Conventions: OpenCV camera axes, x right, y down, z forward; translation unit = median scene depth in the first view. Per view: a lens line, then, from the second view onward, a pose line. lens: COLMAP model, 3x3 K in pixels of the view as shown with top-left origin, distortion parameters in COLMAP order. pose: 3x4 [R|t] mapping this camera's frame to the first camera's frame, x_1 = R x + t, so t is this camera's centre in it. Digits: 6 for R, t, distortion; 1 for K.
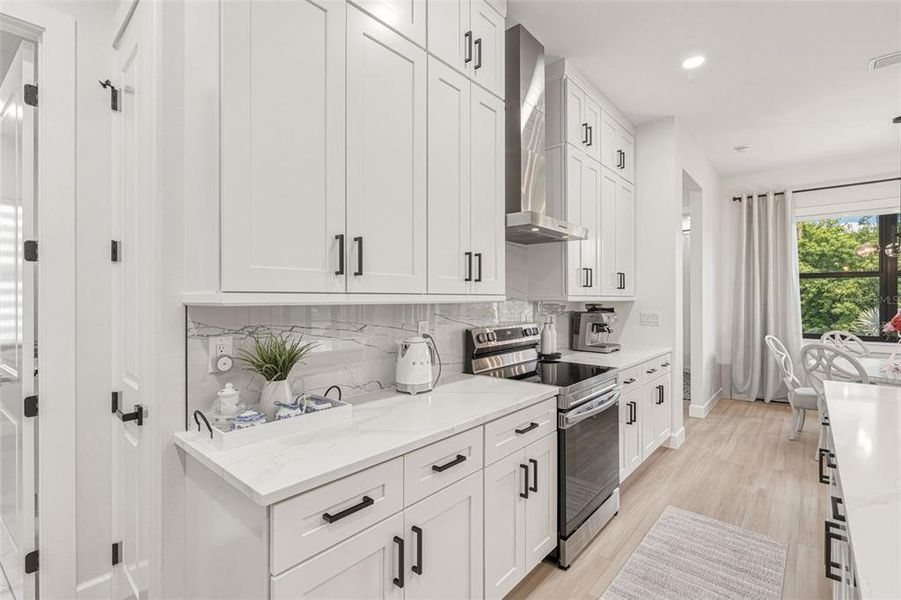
lens RADIAL K [[407.3, 0, 446.5], [0, 407.3, 297.8], [0, 0, 1]] dist [-0.005257, 0.000710]
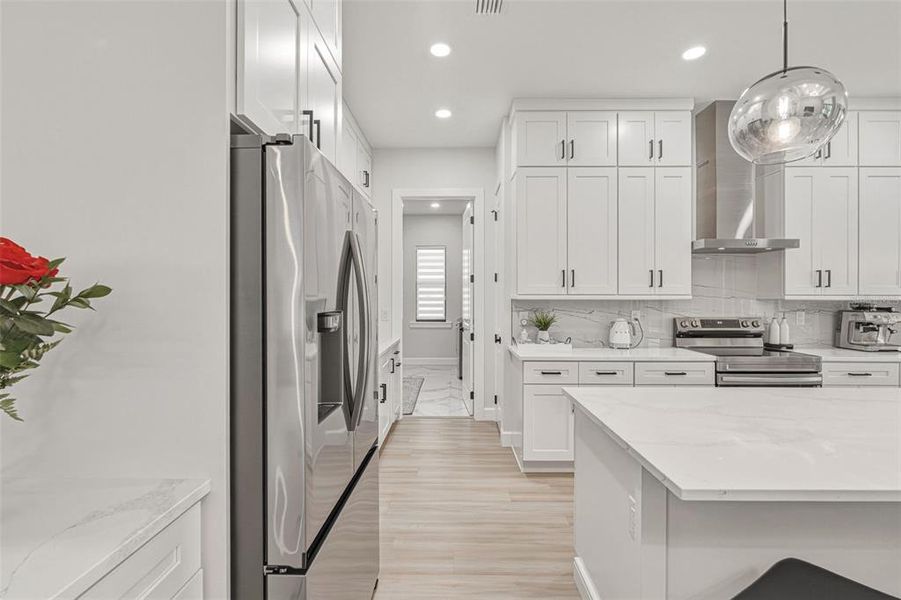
lens RADIAL K [[407.3, 0, 455.1], [0, 407.3, 296.3], [0, 0, 1]] dist [-0.005257, 0.000710]
pose [[0.663542, 0.000770, -0.748139, 0.628901], [-0.000517, 1.000000, 0.000571, -0.001796], [0.748139, 0.000008, 0.663542, -0.598650]]
